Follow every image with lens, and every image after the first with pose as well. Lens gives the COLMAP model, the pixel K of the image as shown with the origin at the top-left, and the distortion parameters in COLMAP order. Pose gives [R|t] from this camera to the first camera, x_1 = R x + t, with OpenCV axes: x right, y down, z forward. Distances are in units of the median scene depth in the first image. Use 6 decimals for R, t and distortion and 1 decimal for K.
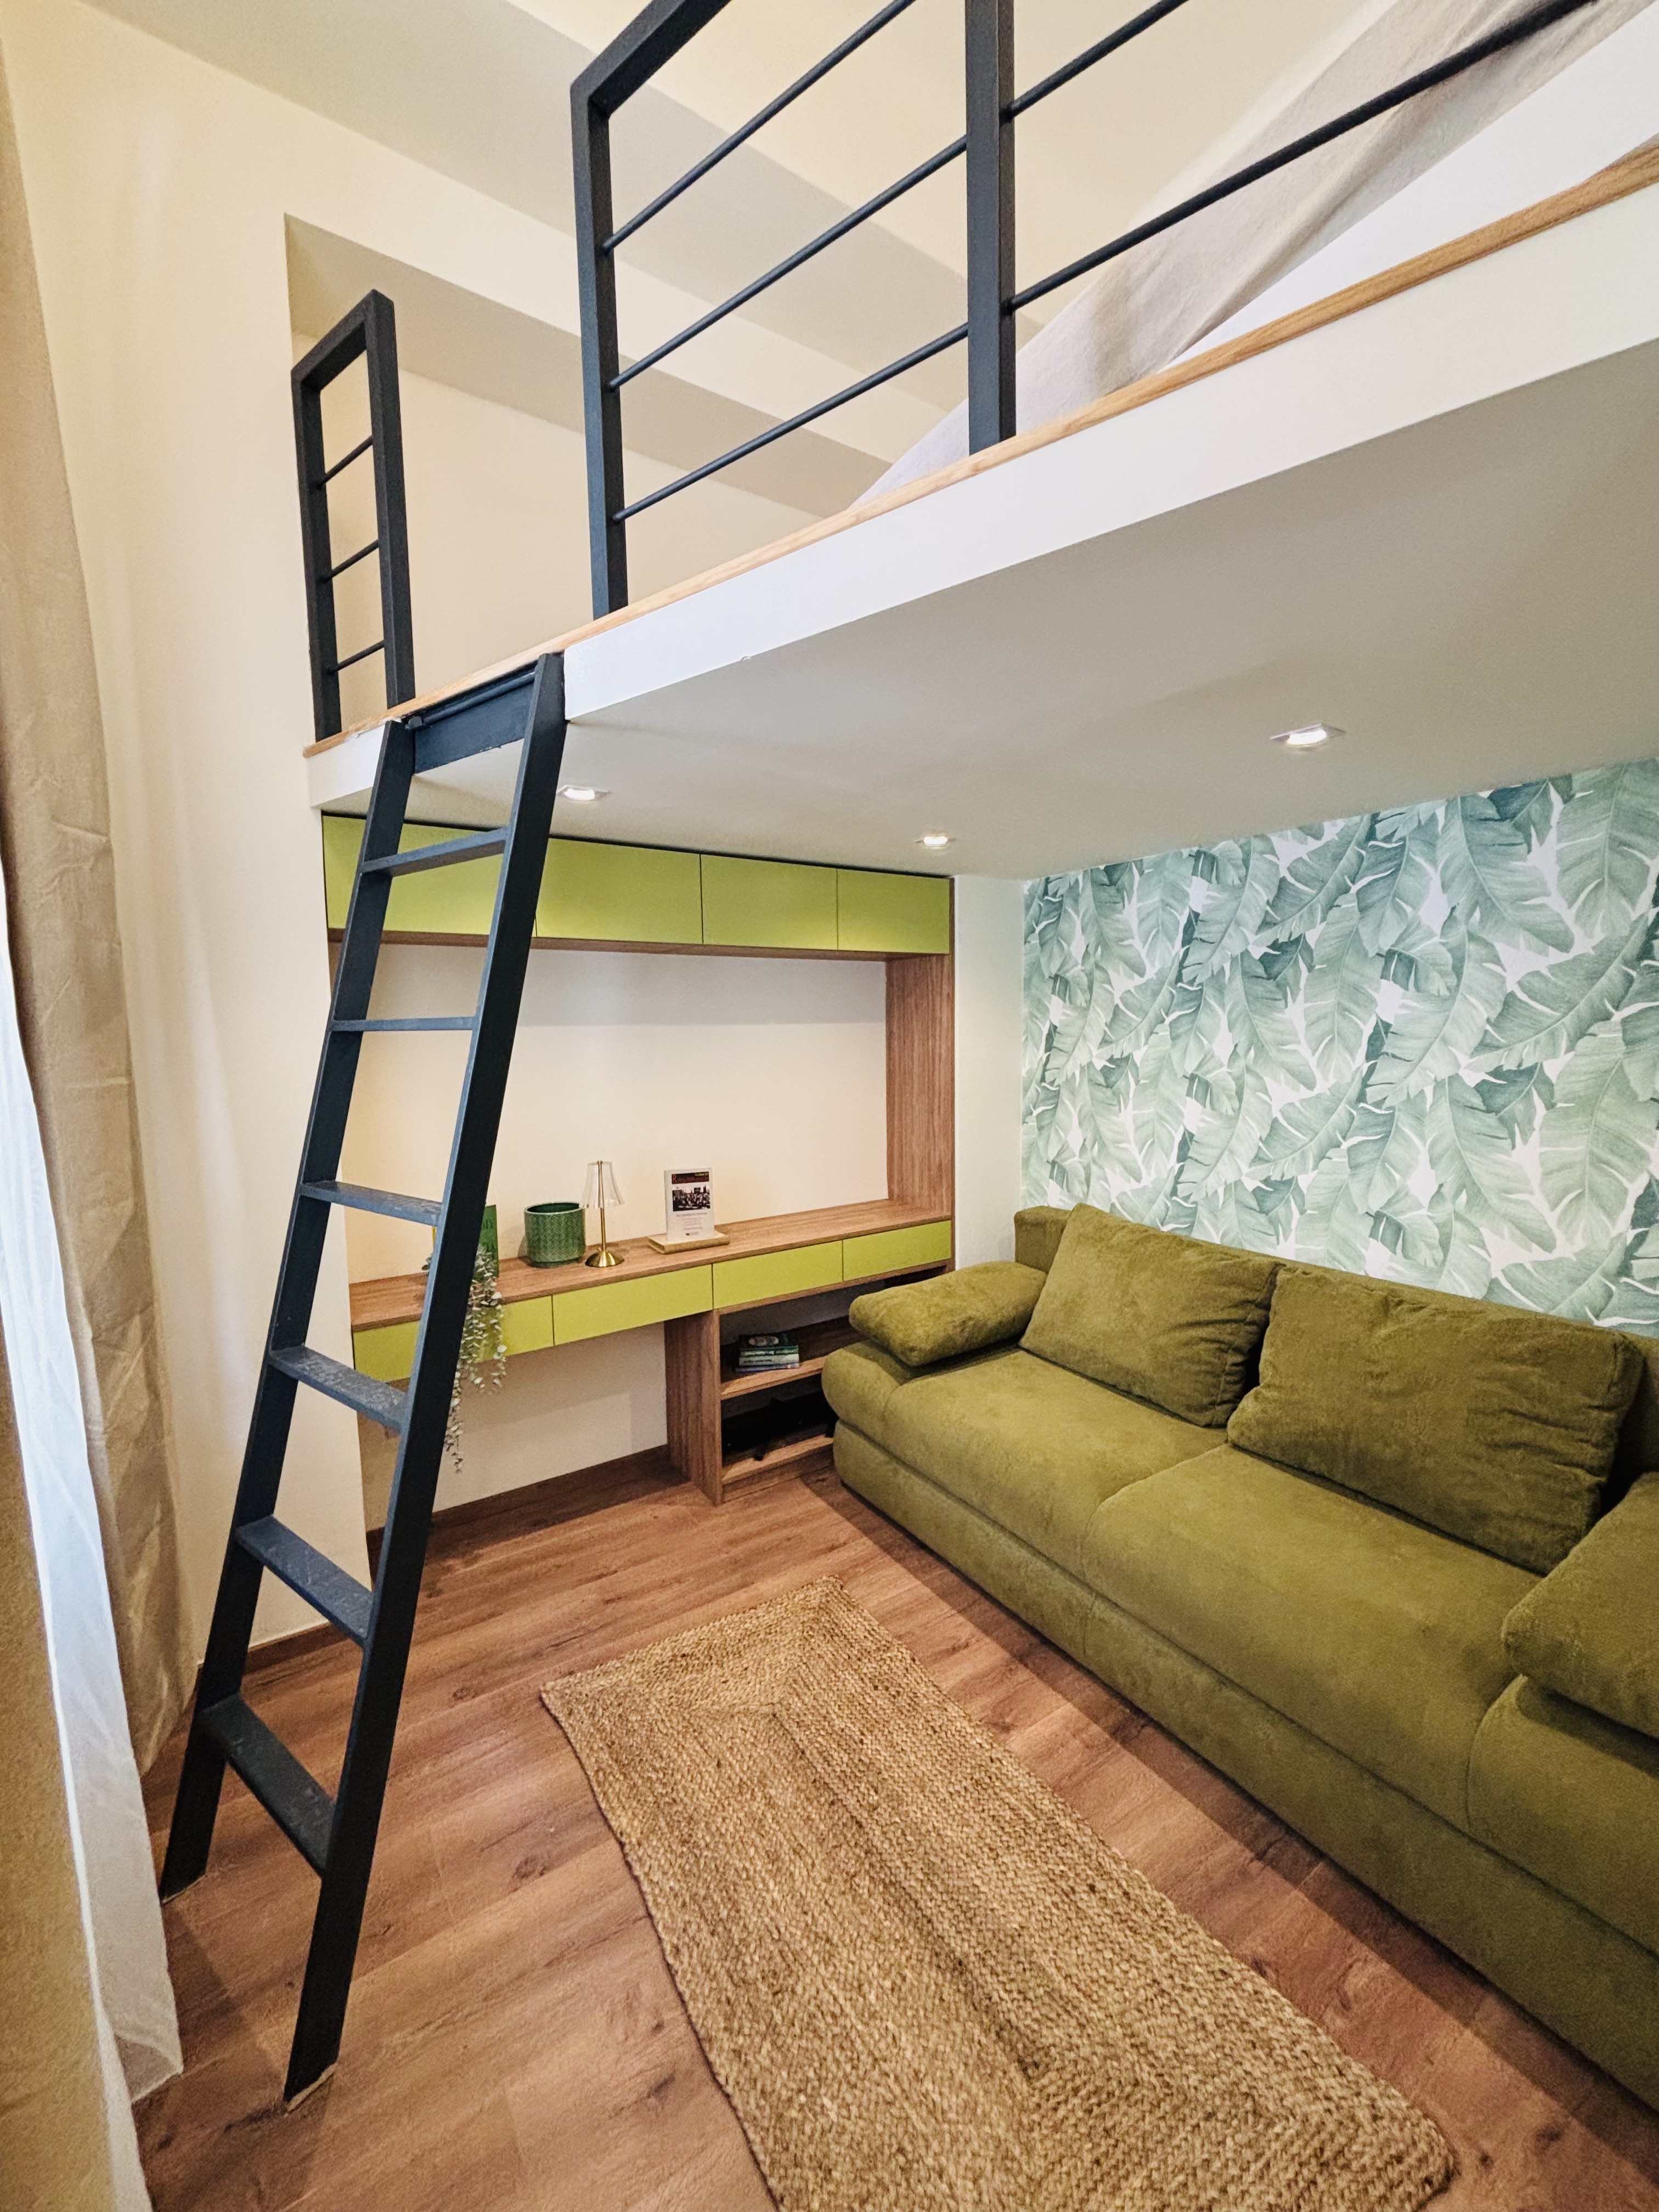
lens RADIAL K [[897.0, 0, 837.6], [0, 897.0, 1104.9], [0, 0, 1]] dist [-0.001183, -0.000452]
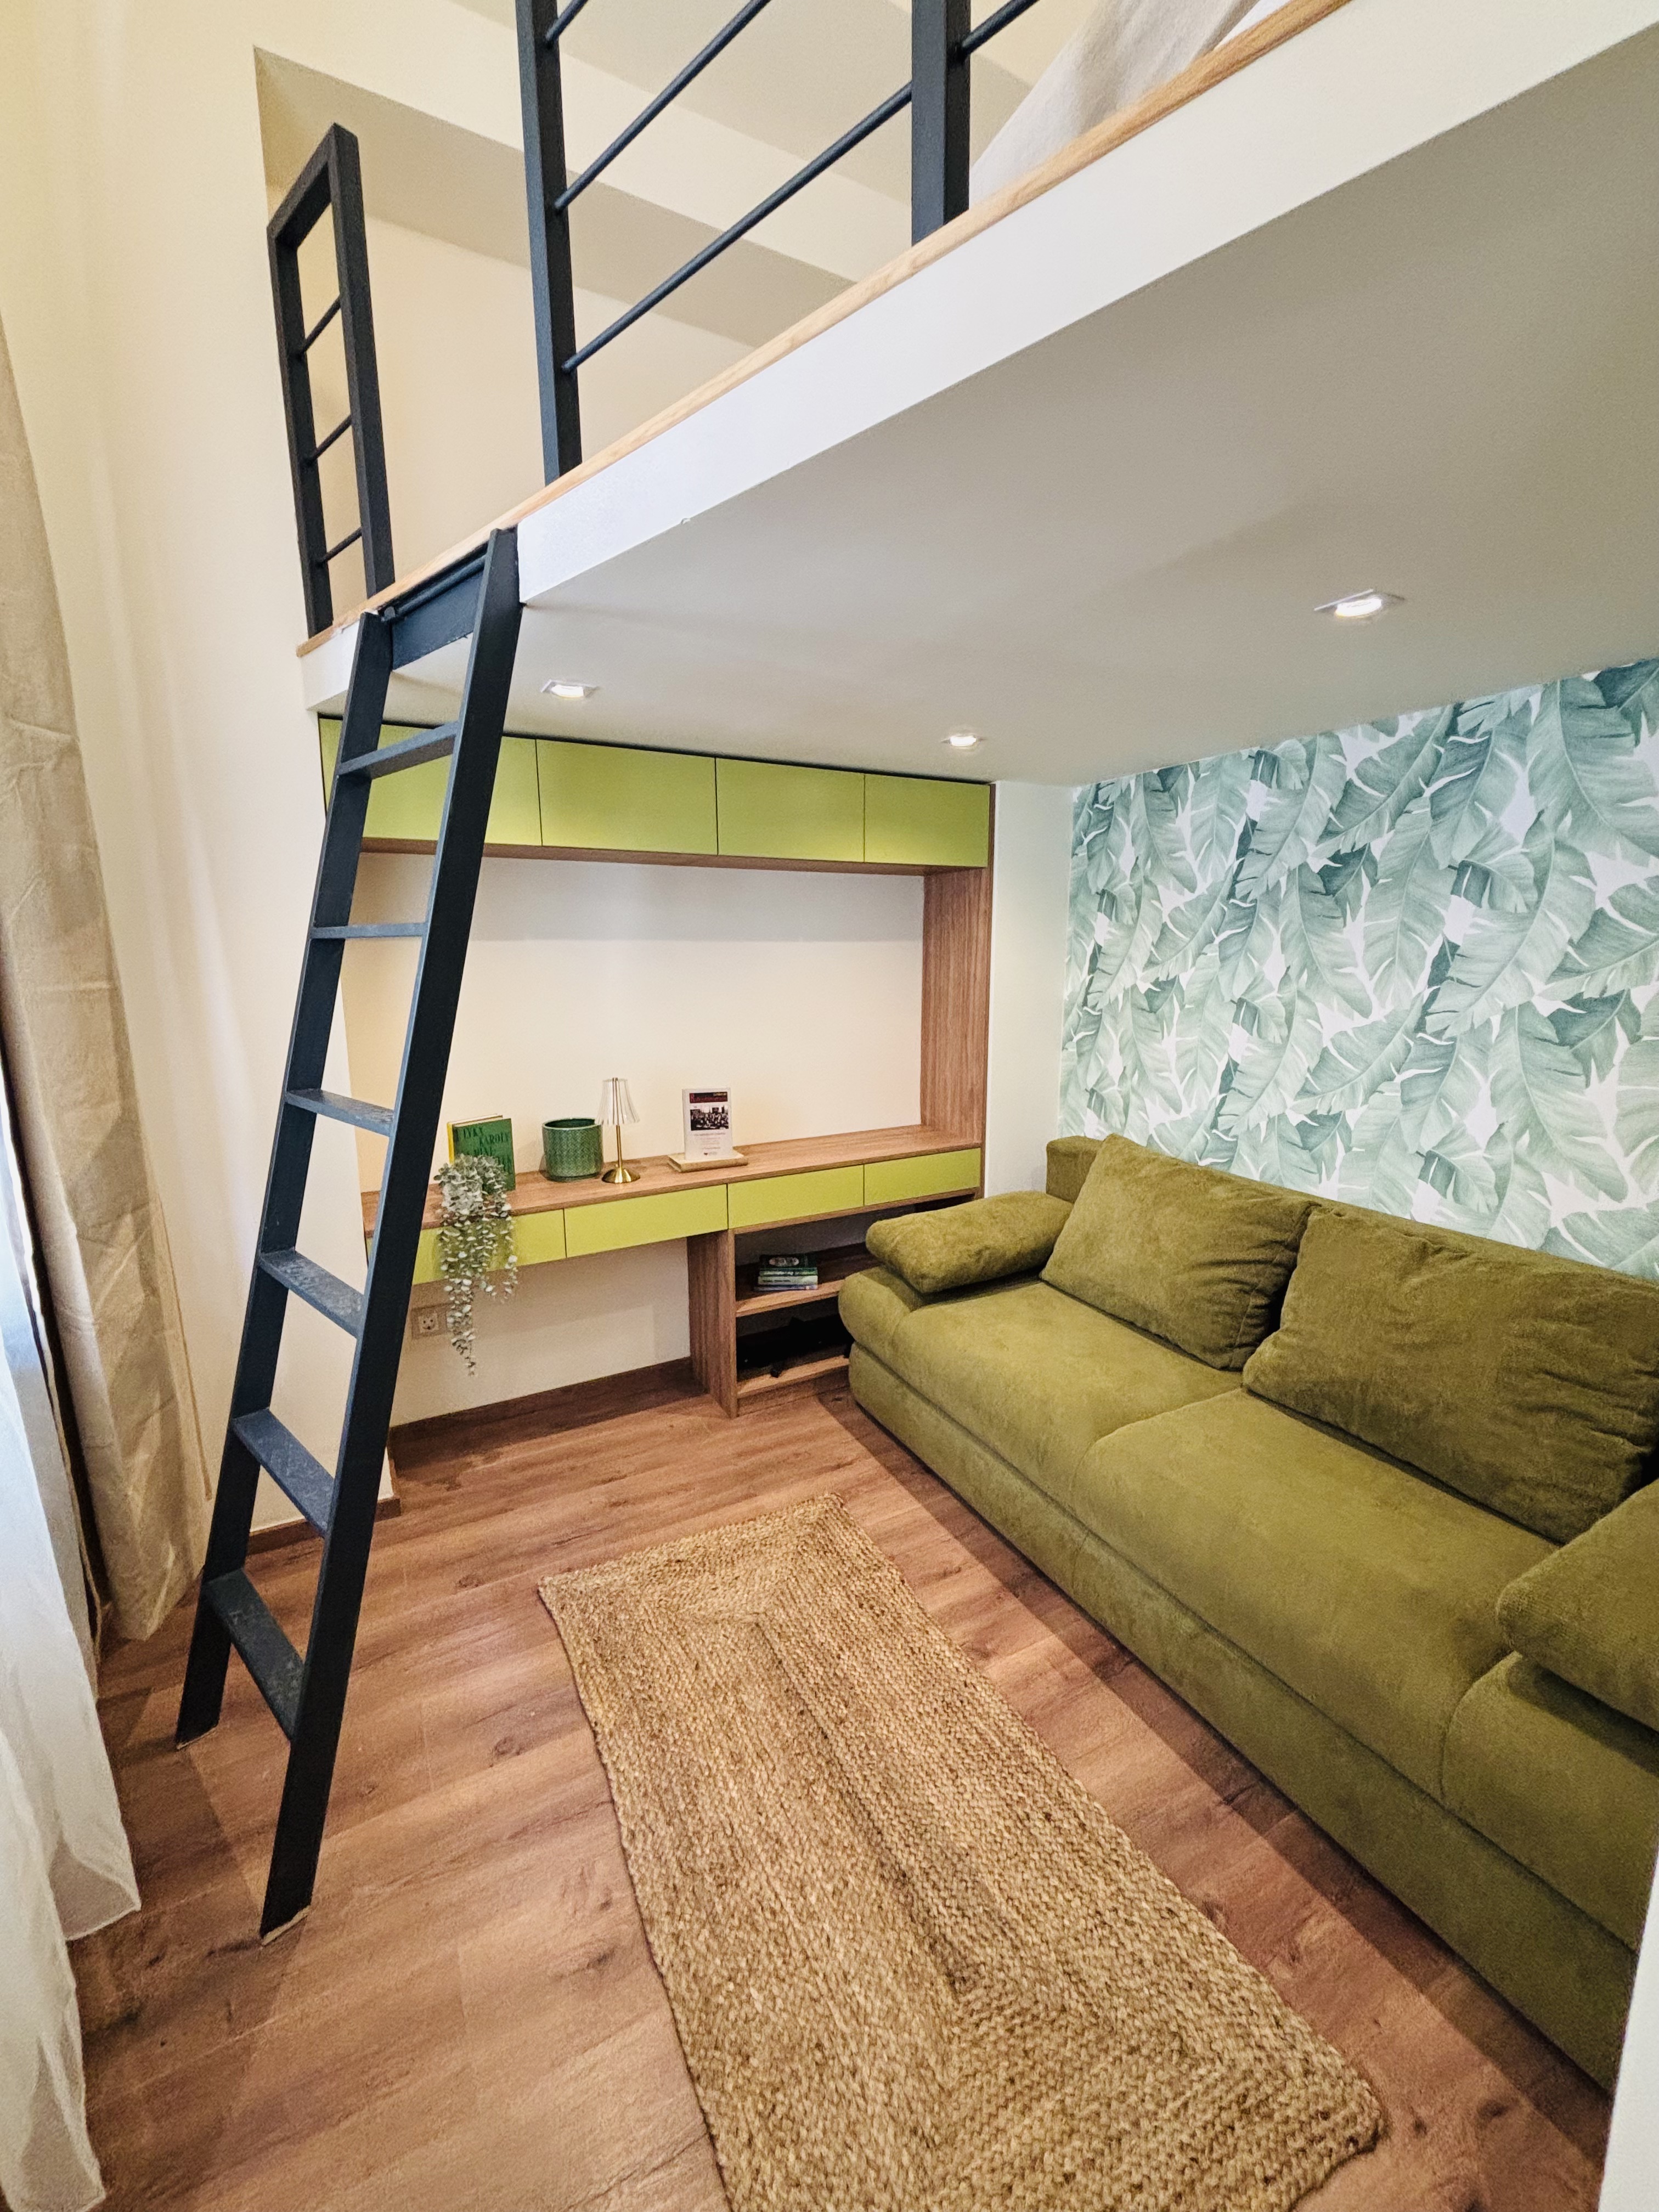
lens RADIAL K [[897.0, 0, 839.7], [0, 897.0, 1104.6], [0, 0, 1]] dist [-0.001183, -0.000452]
pose [[0.995837, 0.025657, -0.087467, 0.089287], [-0.018219, 0.996231, 0.084805, 0.004601], [0.089313, -0.082859, 0.992551, 0.042608]]
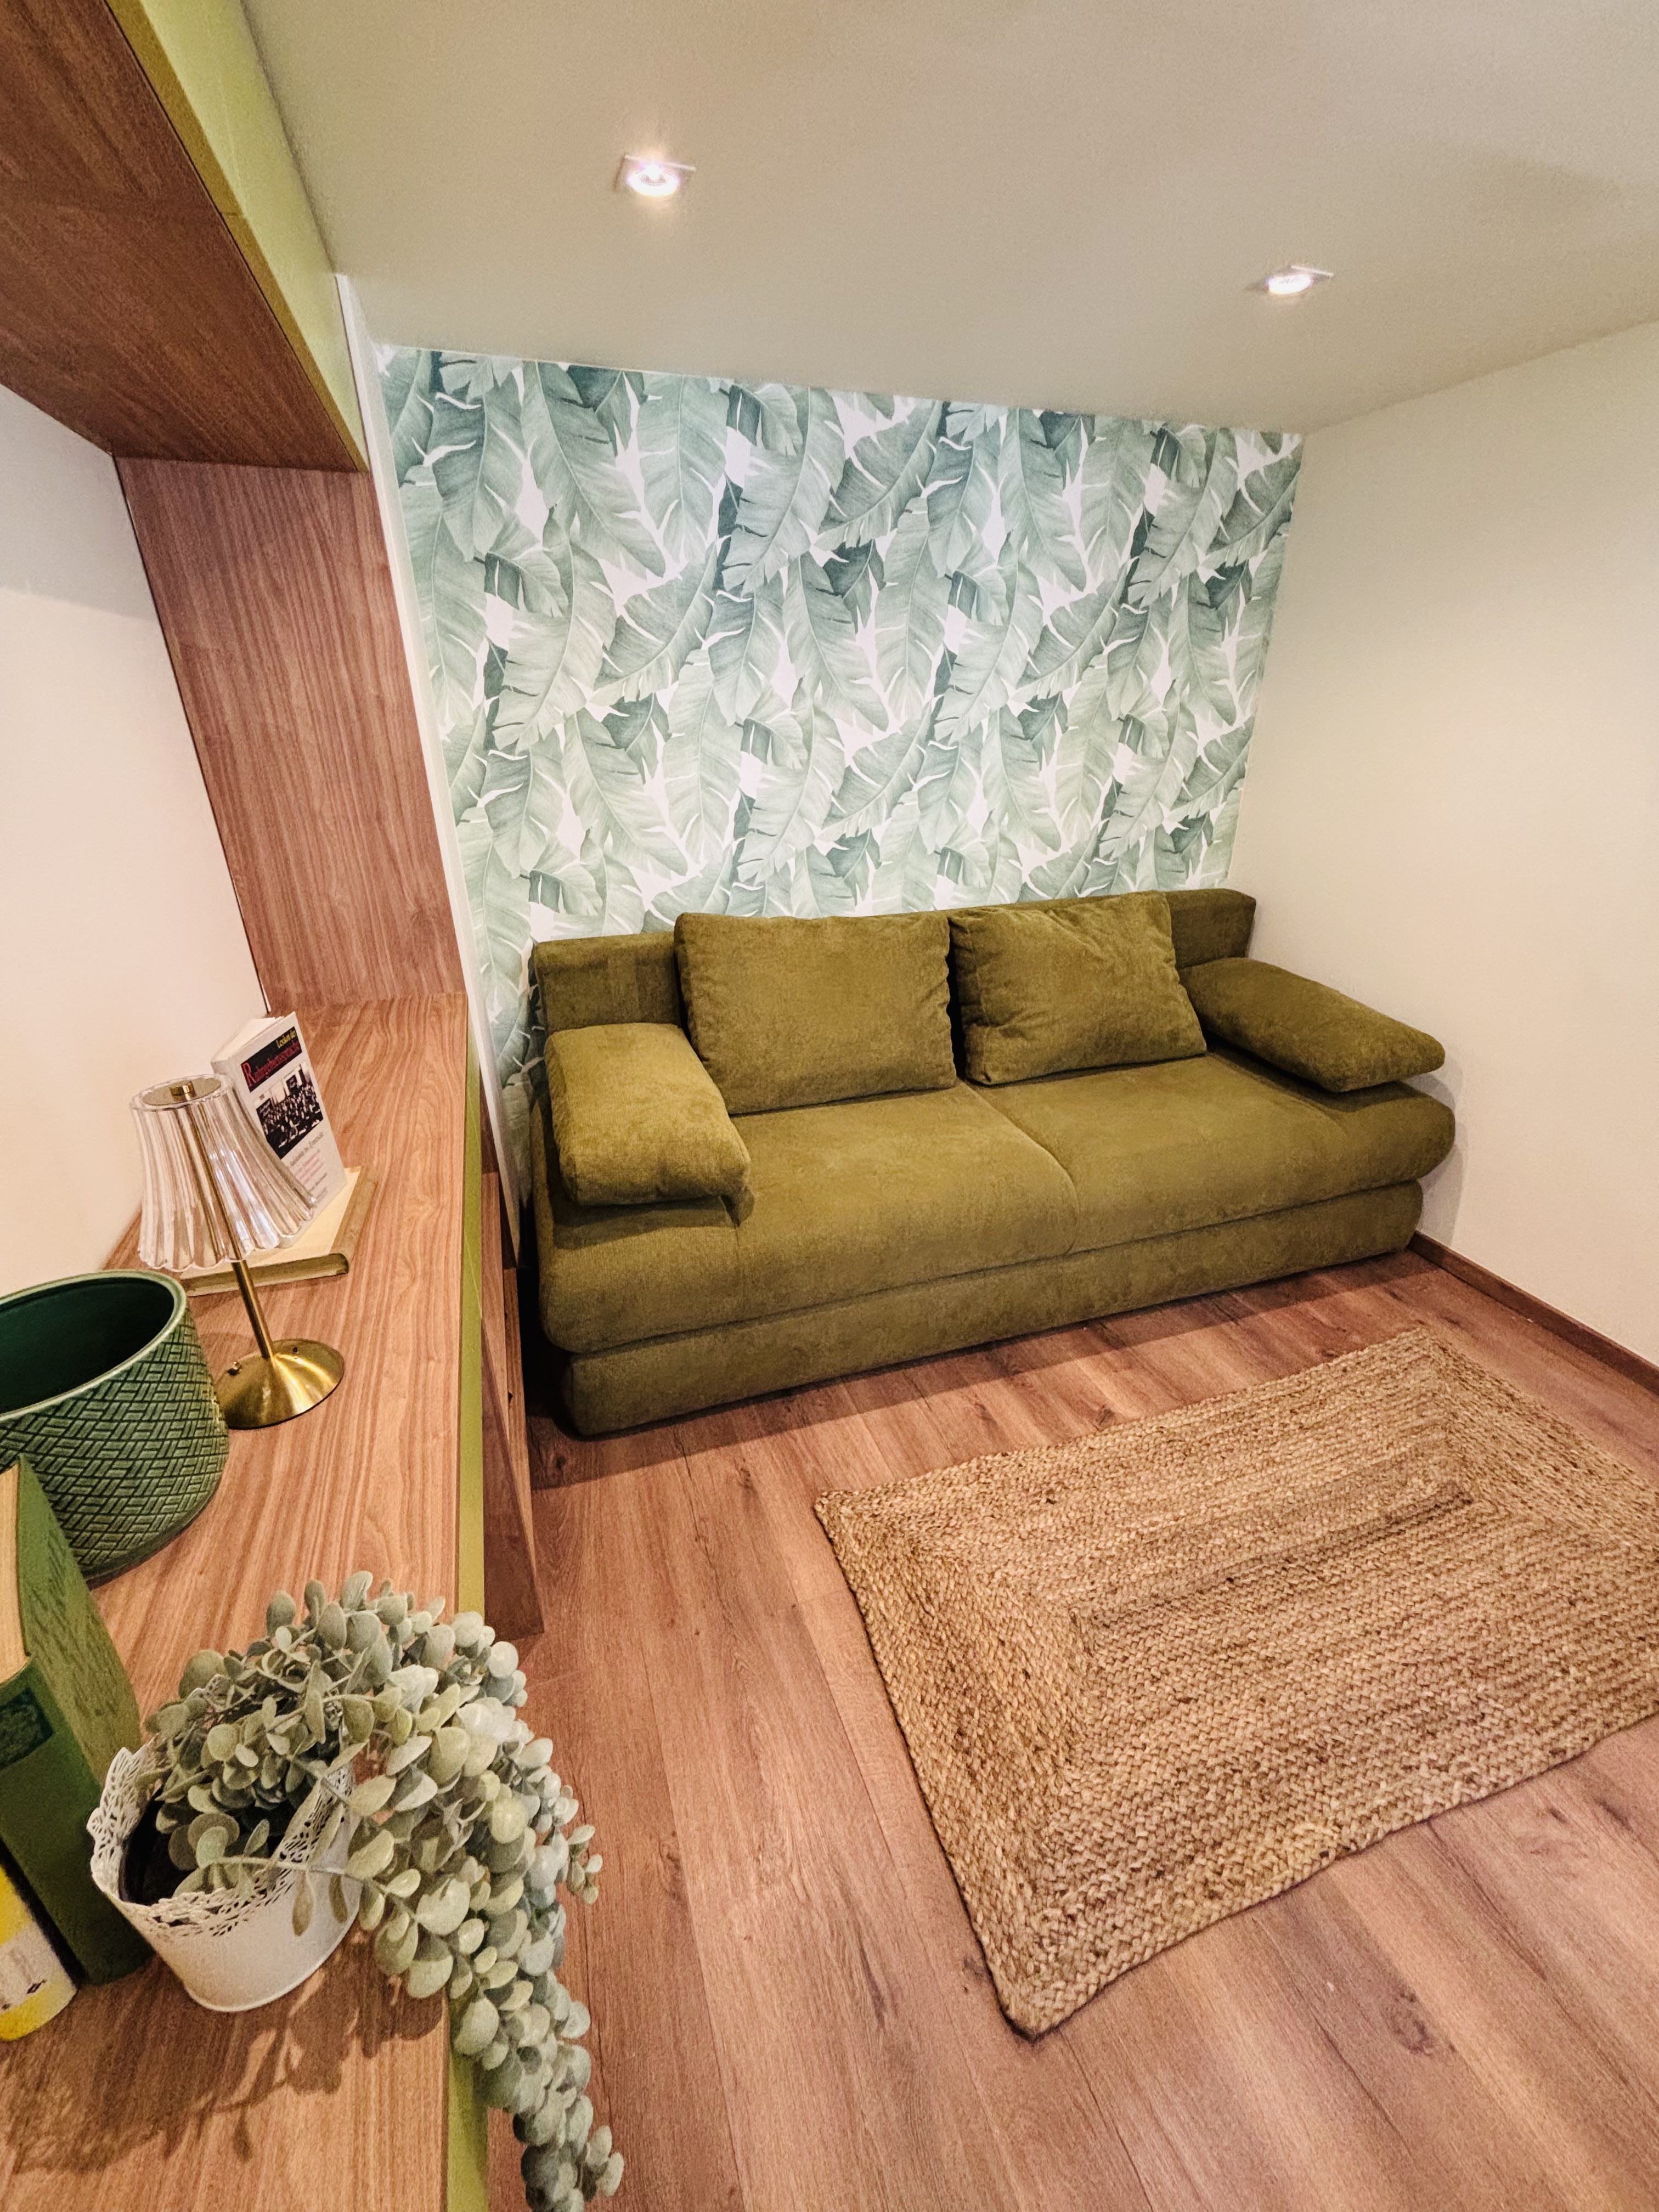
lens RADIAL K [[897.0, 0, 840.8], [0, 897.0, 1102.8], [0, 0, 1]] dist [-0.001183, -0.000452]
pose [[0.250559, -0.377414, 0.891504, -0.579802], [0.095260, 0.926021, 0.365254, -0.003245], [-0.963403, -0.006593, 0.267975, 0.936995]]
